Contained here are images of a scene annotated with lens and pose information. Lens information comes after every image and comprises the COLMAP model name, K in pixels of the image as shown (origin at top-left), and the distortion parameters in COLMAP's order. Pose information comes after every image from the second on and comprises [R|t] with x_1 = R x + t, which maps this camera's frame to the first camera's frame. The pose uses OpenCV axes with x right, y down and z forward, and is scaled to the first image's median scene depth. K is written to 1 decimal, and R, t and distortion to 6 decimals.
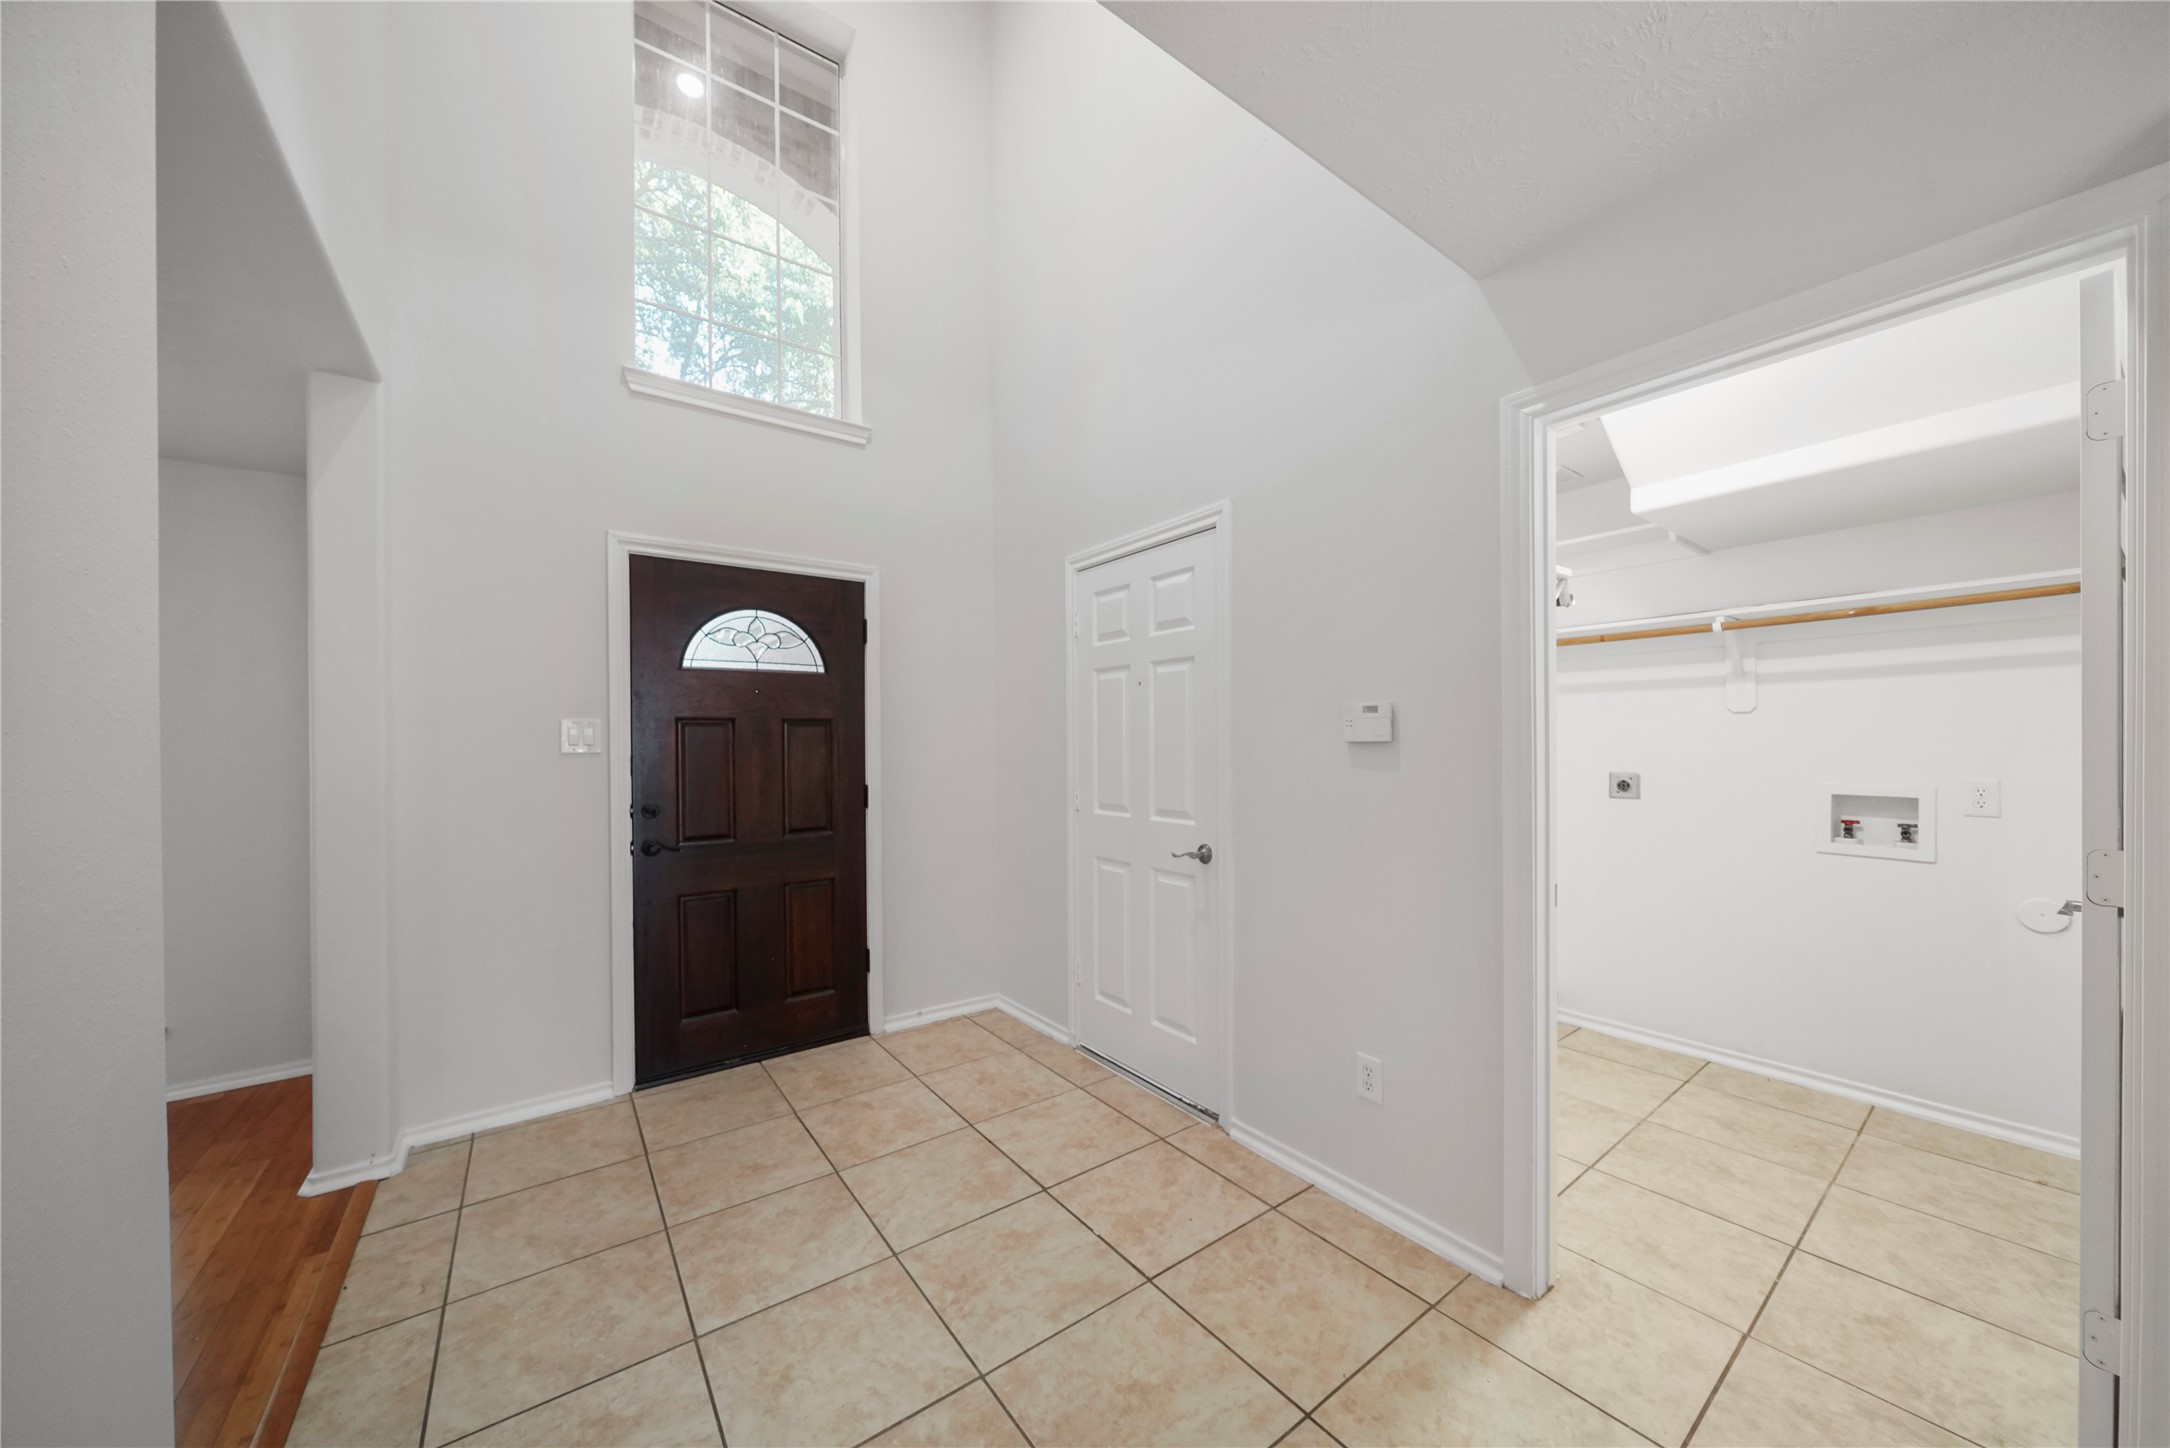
lens RADIAL K [[756.5, 0, 1086.5], [0, 756.5, 733.1], [0, 0, 1]] dist [-0.002304, -0.000412]
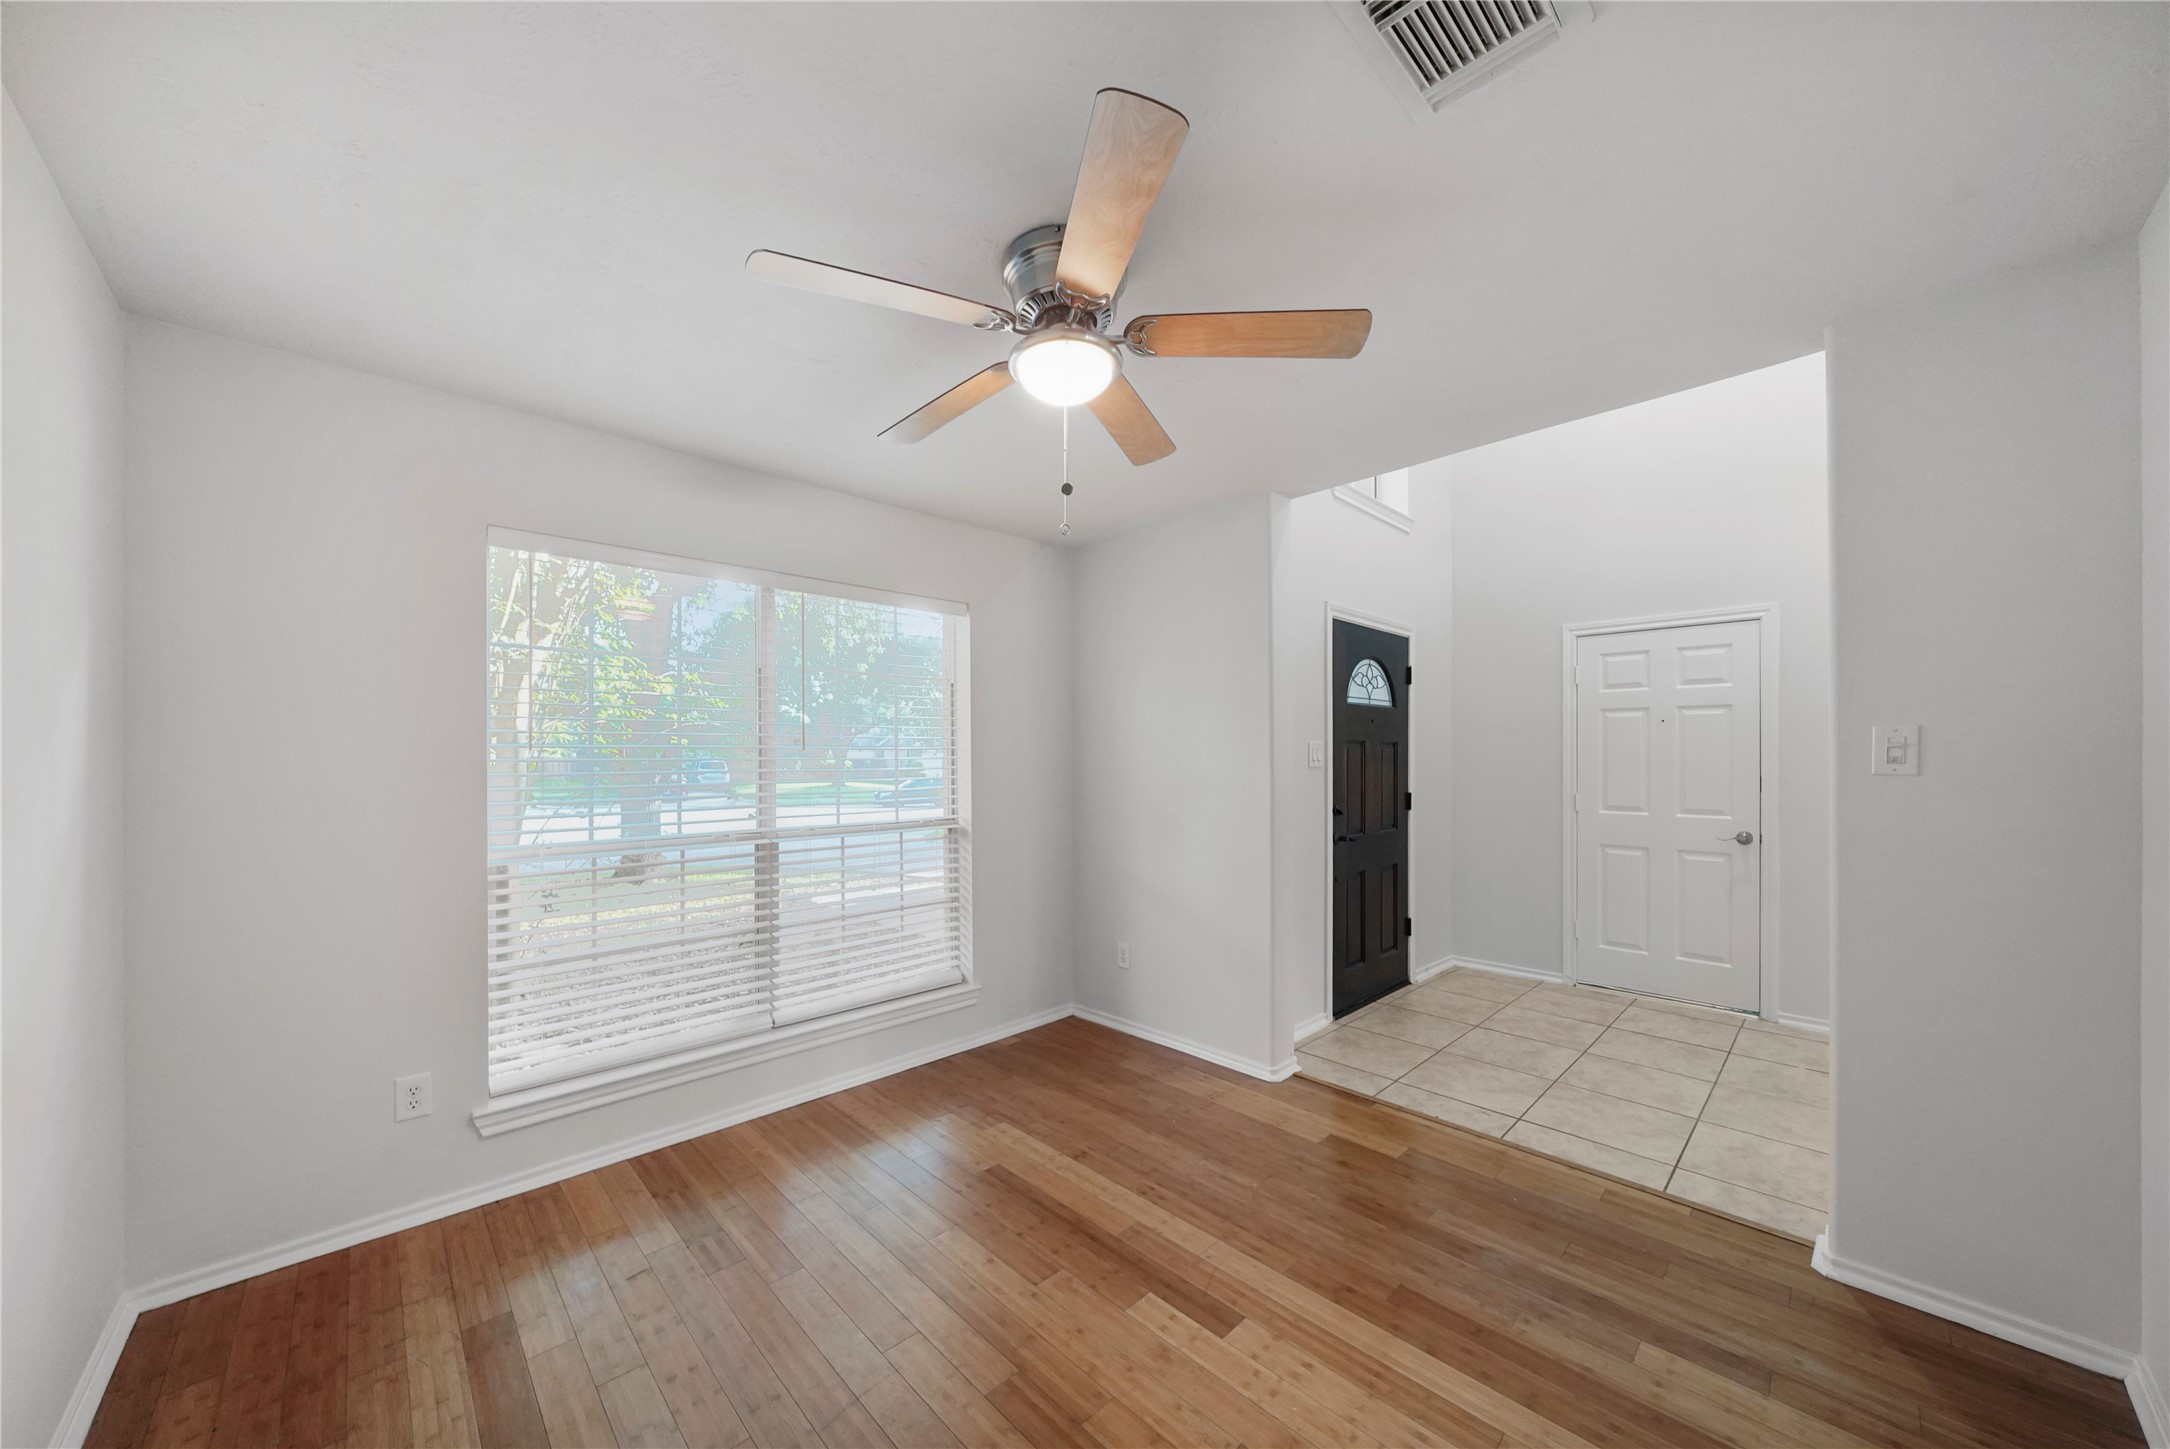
lens RADIAL K [[756.5, 0, 1107.2], [0, 756.5, 746.5], [0, 0, 1]] dist [-0.002304, -0.000412]
pose [[0.990095, 0.013937, 0.139707, -1.145889], [-0.012372, 0.999851, -0.012065, 0.012154], [-0.139854, 0.010217, 0.990119, -0.259656]]
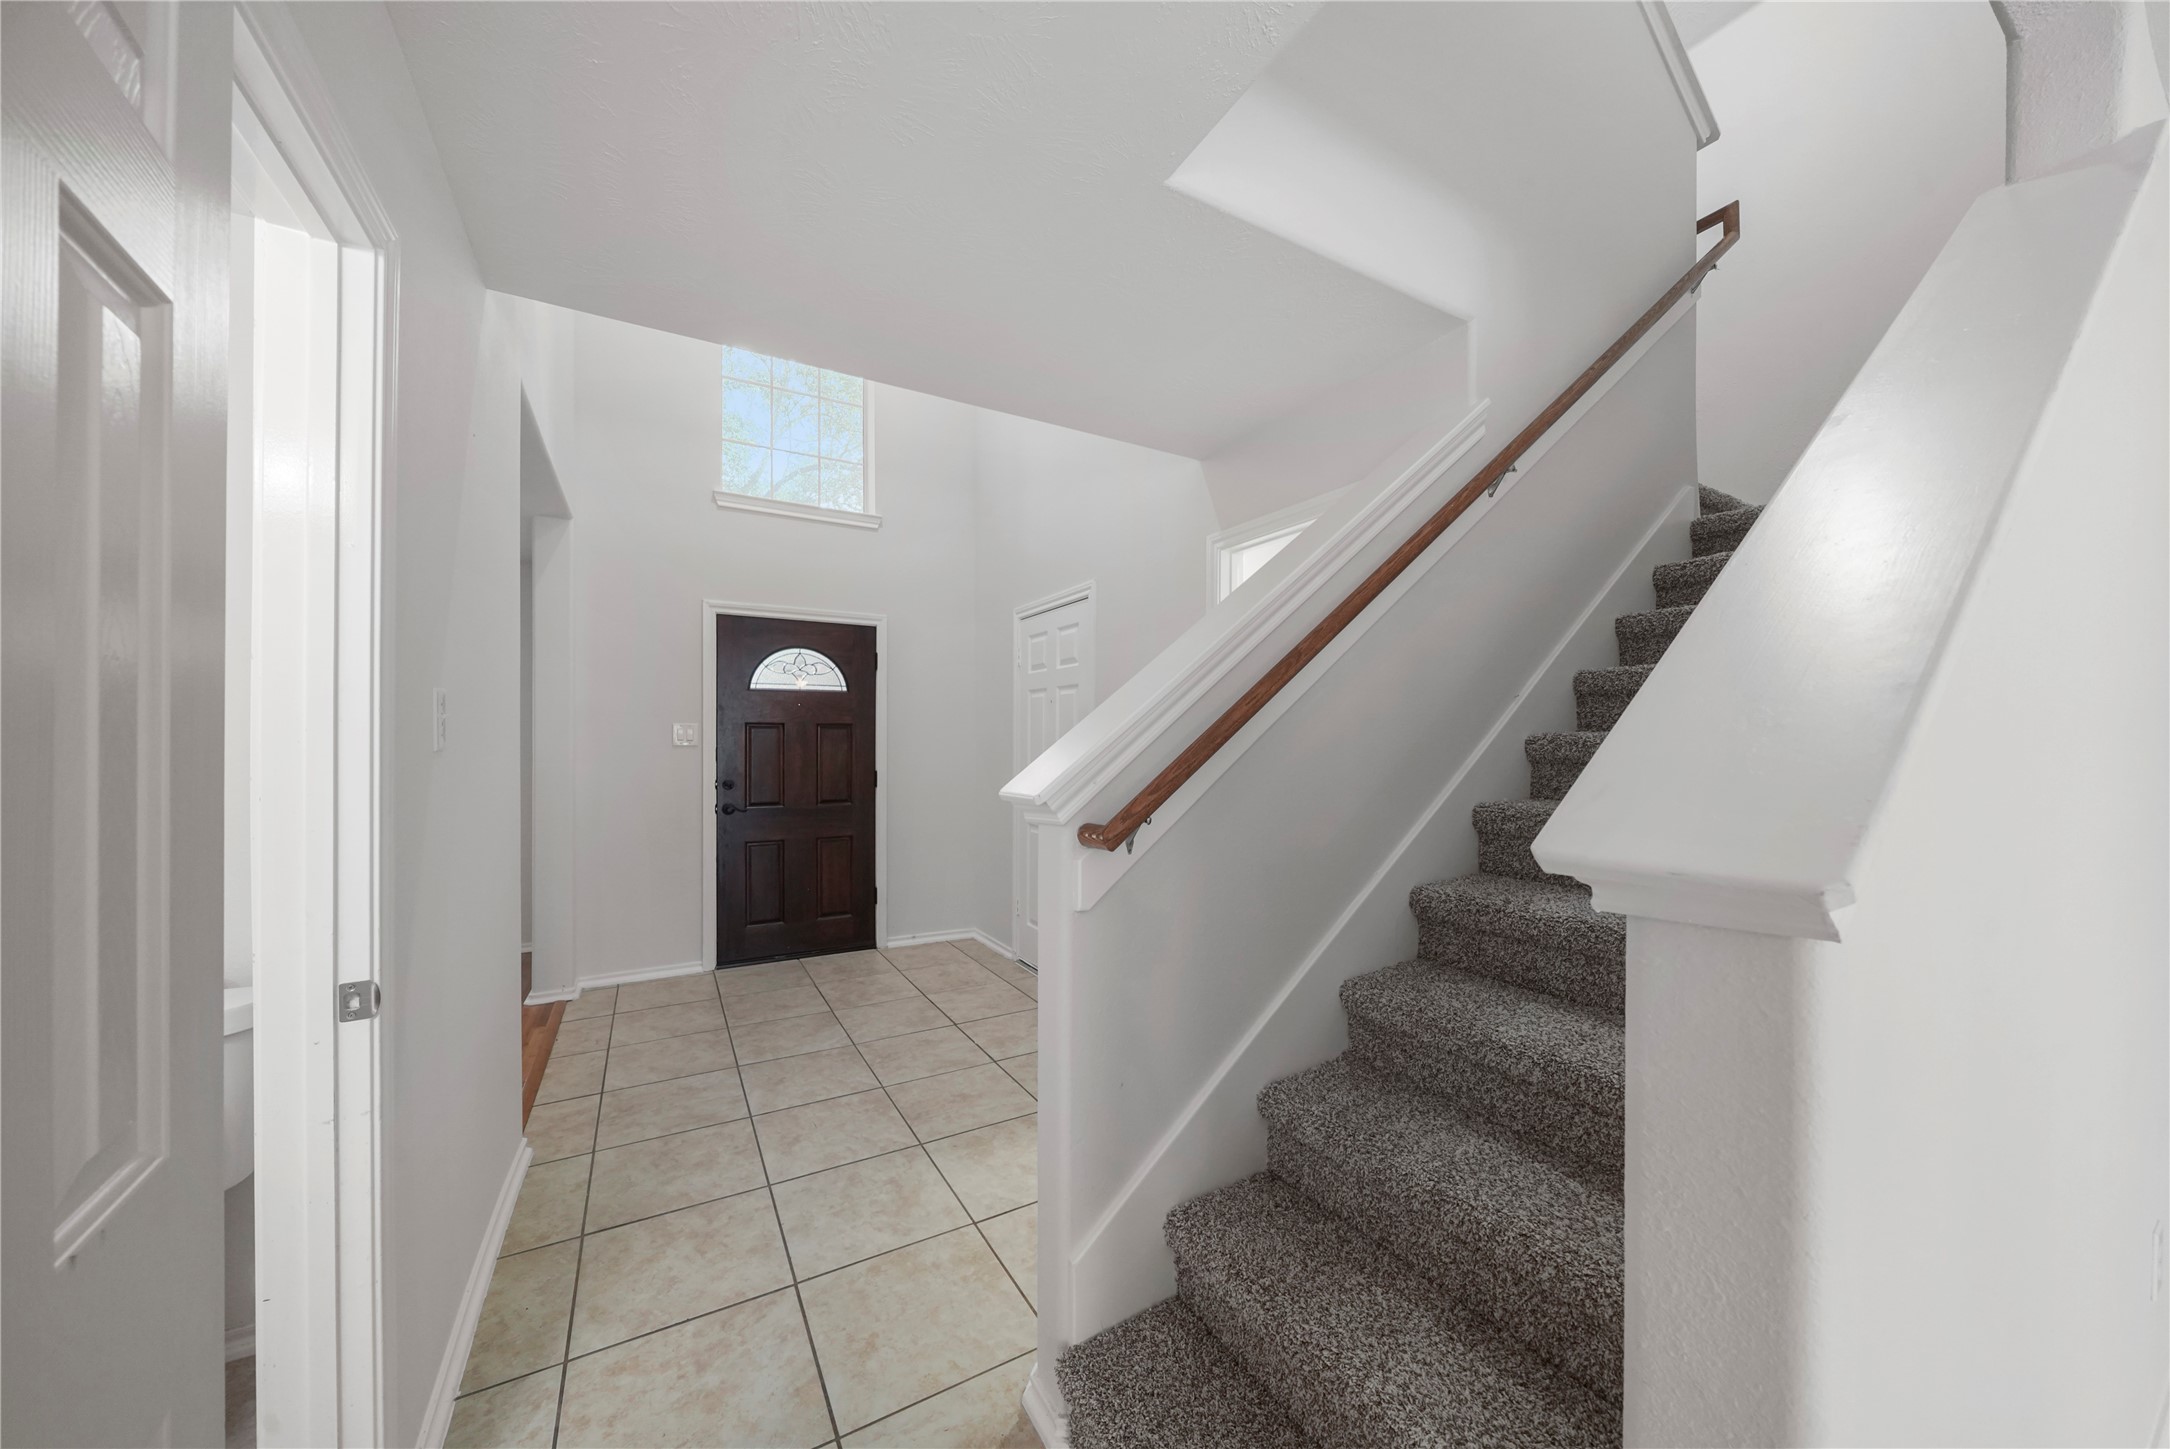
lens RADIAL K [[756.5, 0, 1089.4], [0, 756.5, 732.7], [0, 0, 1]] dist [-0.002304, -0.000412]
pose [[0.994225, 0.009763, -0.106875, 0.291107], [-0.009713, 0.999952, 0.000984, -0.008658], [0.106880, 0.000059, 0.994272, -0.409719]]
